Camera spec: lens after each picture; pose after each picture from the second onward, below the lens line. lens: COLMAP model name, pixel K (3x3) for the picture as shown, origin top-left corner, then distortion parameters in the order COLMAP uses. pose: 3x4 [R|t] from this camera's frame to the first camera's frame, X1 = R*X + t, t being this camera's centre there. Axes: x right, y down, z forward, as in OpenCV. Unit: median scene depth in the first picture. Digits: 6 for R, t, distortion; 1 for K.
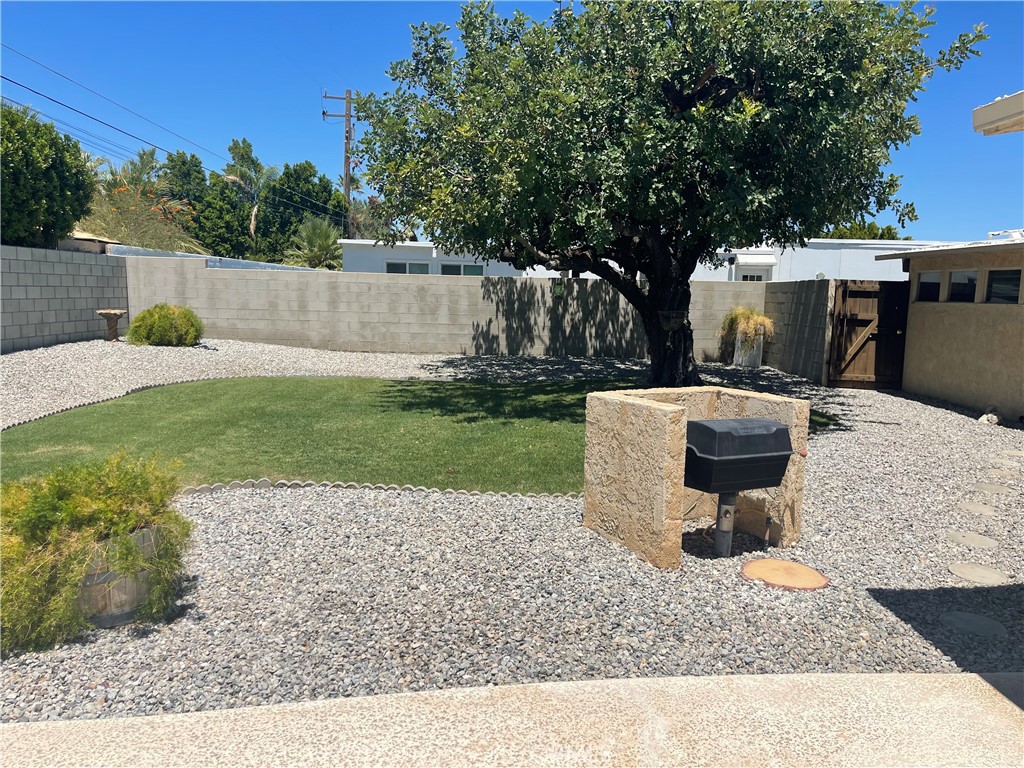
lens RADIAL K [[767.8, 0, 512.0], [0, 767.8, 384.0], [0, 0, 1]] dist [0.066721, -0.100123]
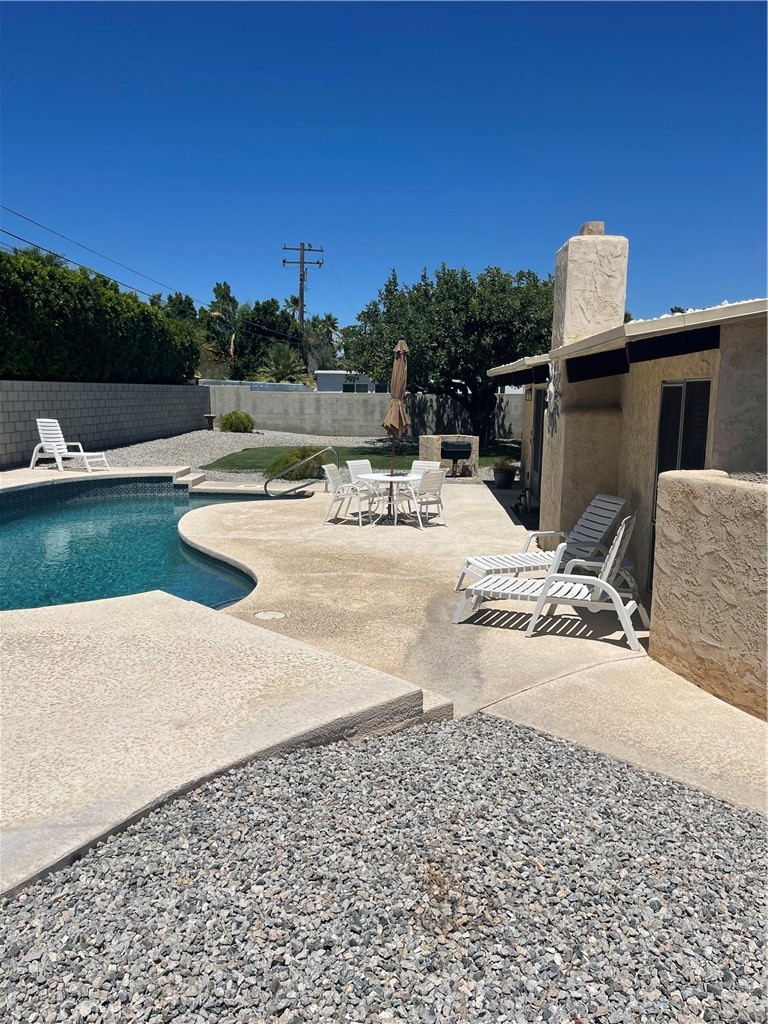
lens RADIAL K [[767.8, 0, 384.0], [0, 767.8, 512.0], [0, 0, 1]] dist [0.066721, -0.100123]
pose [[0.997081, -0.000857, -0.076344, 0.066341], [0.003543, 0.999379, 0.035065, 0.076411], [0.076266, -0.035233, 0.996465, -0.829076]]
